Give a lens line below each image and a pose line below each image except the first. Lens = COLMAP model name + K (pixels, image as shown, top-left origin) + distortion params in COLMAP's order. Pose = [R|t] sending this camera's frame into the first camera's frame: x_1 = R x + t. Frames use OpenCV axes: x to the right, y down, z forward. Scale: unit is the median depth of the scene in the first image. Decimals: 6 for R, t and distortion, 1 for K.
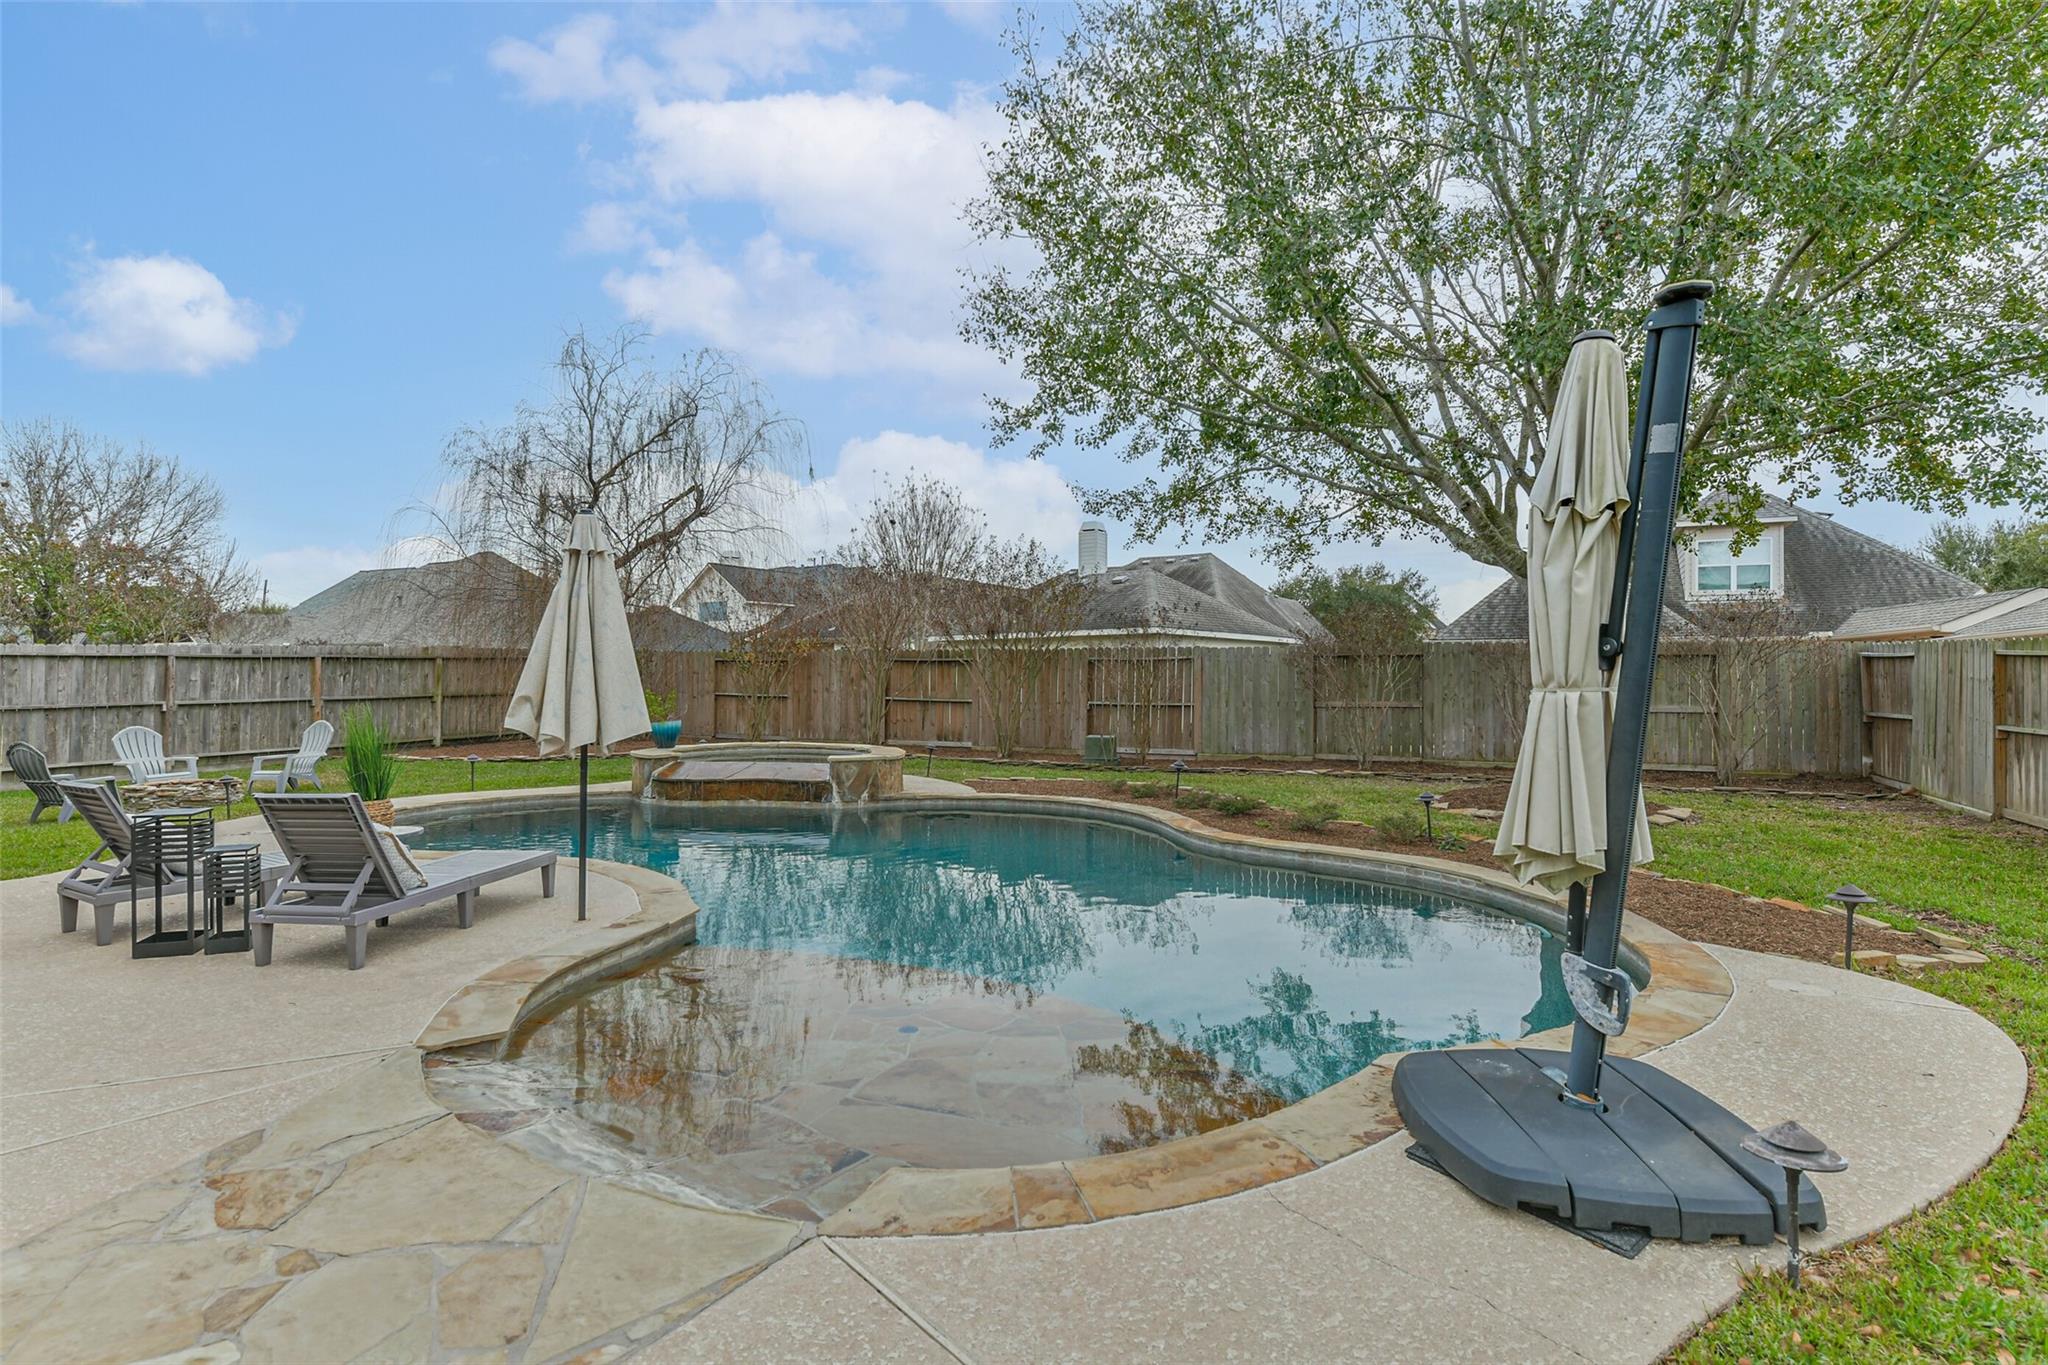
lens RADIAL K [[990.6, 0, 1025.0], [0, 990.6, 668.5], [0, 0, 1]] dist [0.035812, -0.014118]
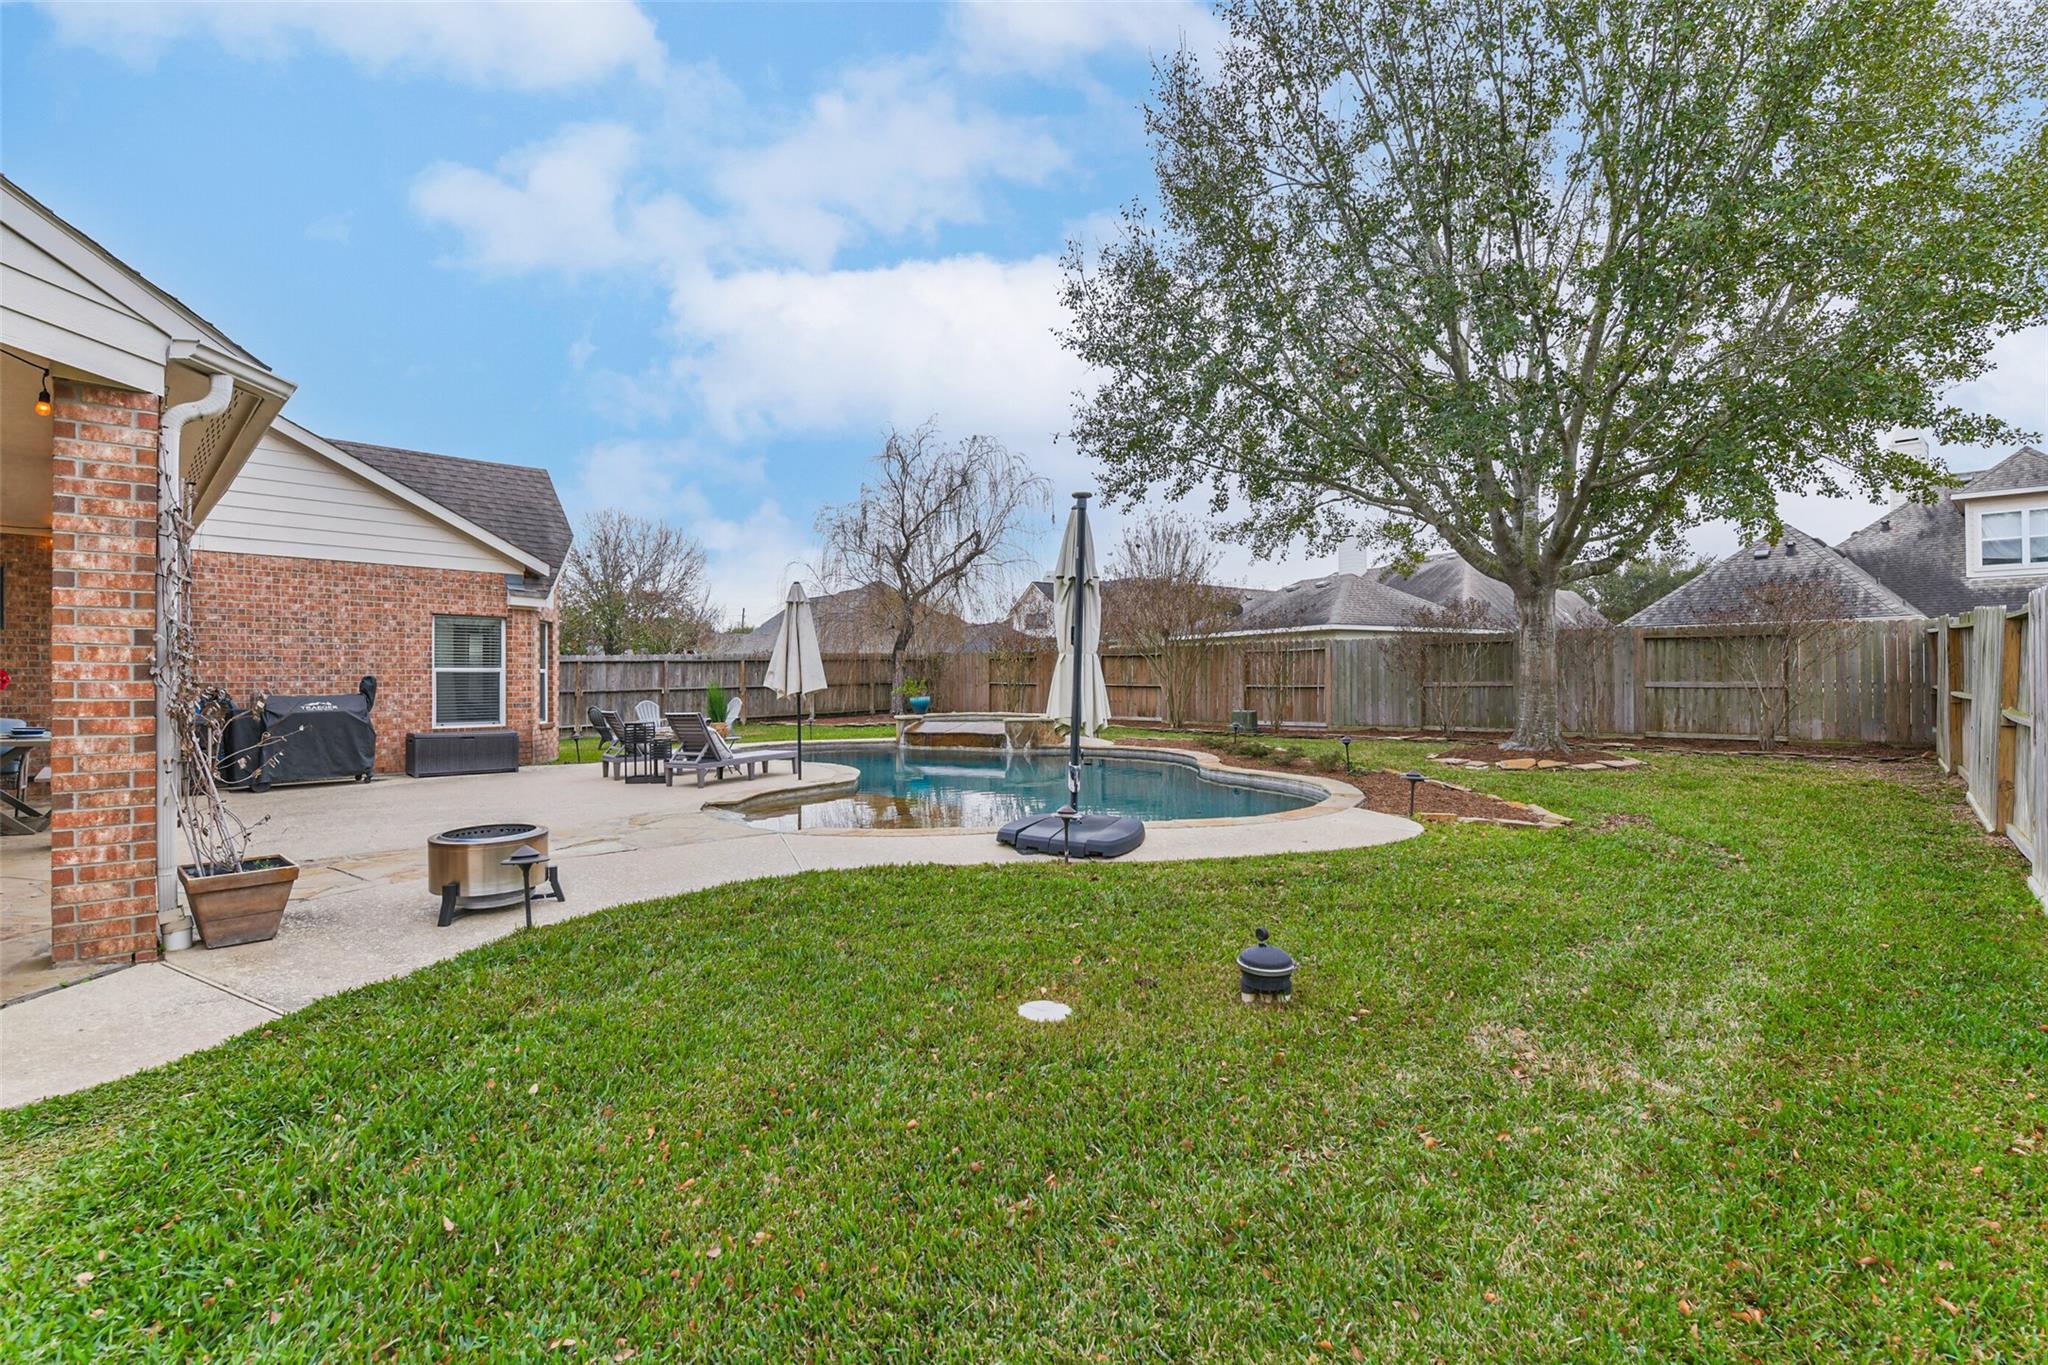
lens RADIAL K [[881.8, 0, 1020.0], [0, 881.8, 666.1], [0, 0, 1]] dist [0.074796, -0.032115]
pose [[0.941093, -0.015196, -0.337806, 0.195655], [0.014777, 0.999884, -0.003811, 0.009880], [0.337825, -0.001405, 0.941208, -0.184037]]
